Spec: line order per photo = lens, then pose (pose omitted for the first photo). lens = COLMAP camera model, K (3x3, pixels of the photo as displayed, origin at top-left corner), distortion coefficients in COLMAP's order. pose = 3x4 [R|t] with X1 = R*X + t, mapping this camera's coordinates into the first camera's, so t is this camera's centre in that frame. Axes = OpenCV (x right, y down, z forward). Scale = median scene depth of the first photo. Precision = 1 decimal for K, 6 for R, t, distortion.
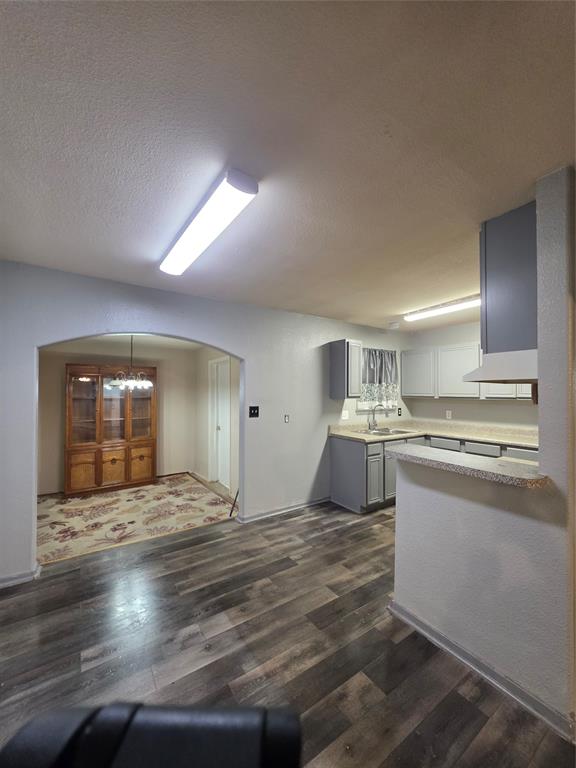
lens RADIAL K [[309.5, 0, 286.9], [0, 309.5, 384.9], [0, 0, 1]] dist [-0.001023, 0.000494]
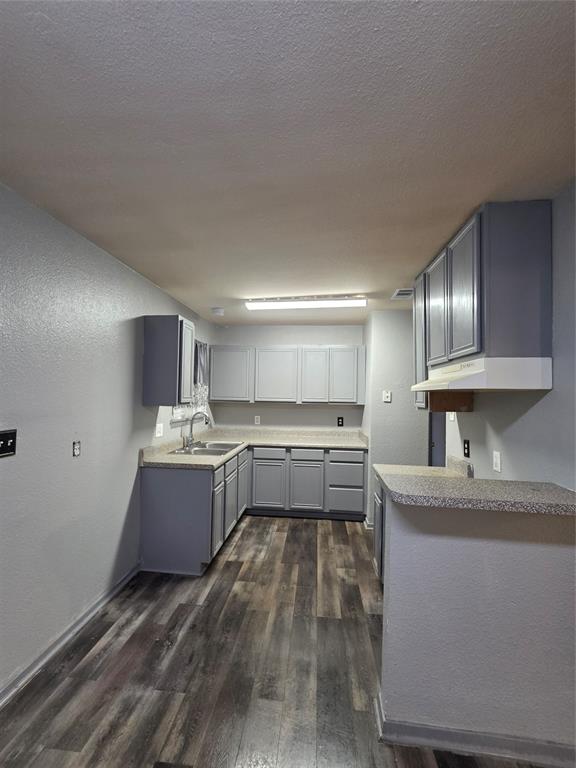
lens RADIAL K [[309.5, 0, 288.7], [0, 309.5, 387.5], [0, 0, 1]] dist [-0.001023, 0.000494]
pose [[0.639786, 0.025276, 0.768137, -0.179515], [-0.030842, 0.999498, -0.007201, 0.002570], [-0.767934, -0.019084, 0.640245, 0.437930]]
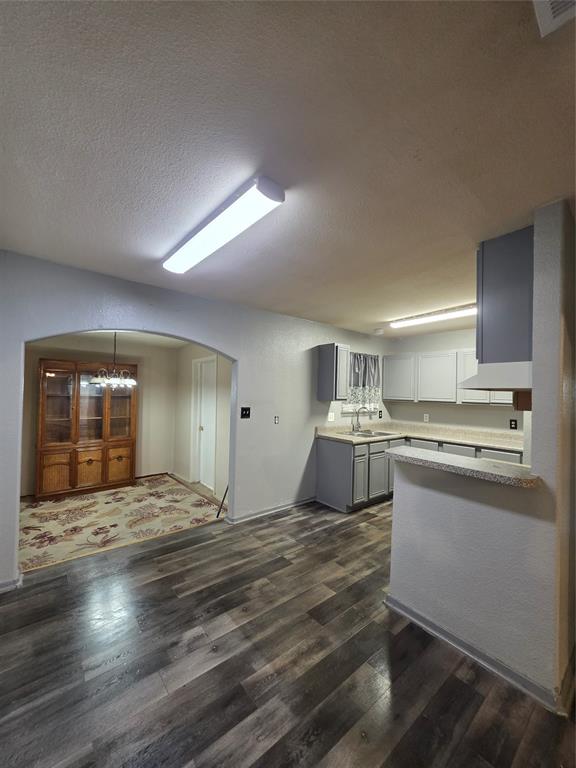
lens RADIAL K [[309.5, 0, 287.4], [0, 309.5, 385.7], [0, 0, 1]] dist [-0.001023, 0.000494]
pose [[0.995332, 0.021978, 0.093978, -0.066830], [-0.022220, 0.999752, 0.001532, -0.005045], [-0.093921, -0.003614, 0.995573, -0.008189]]
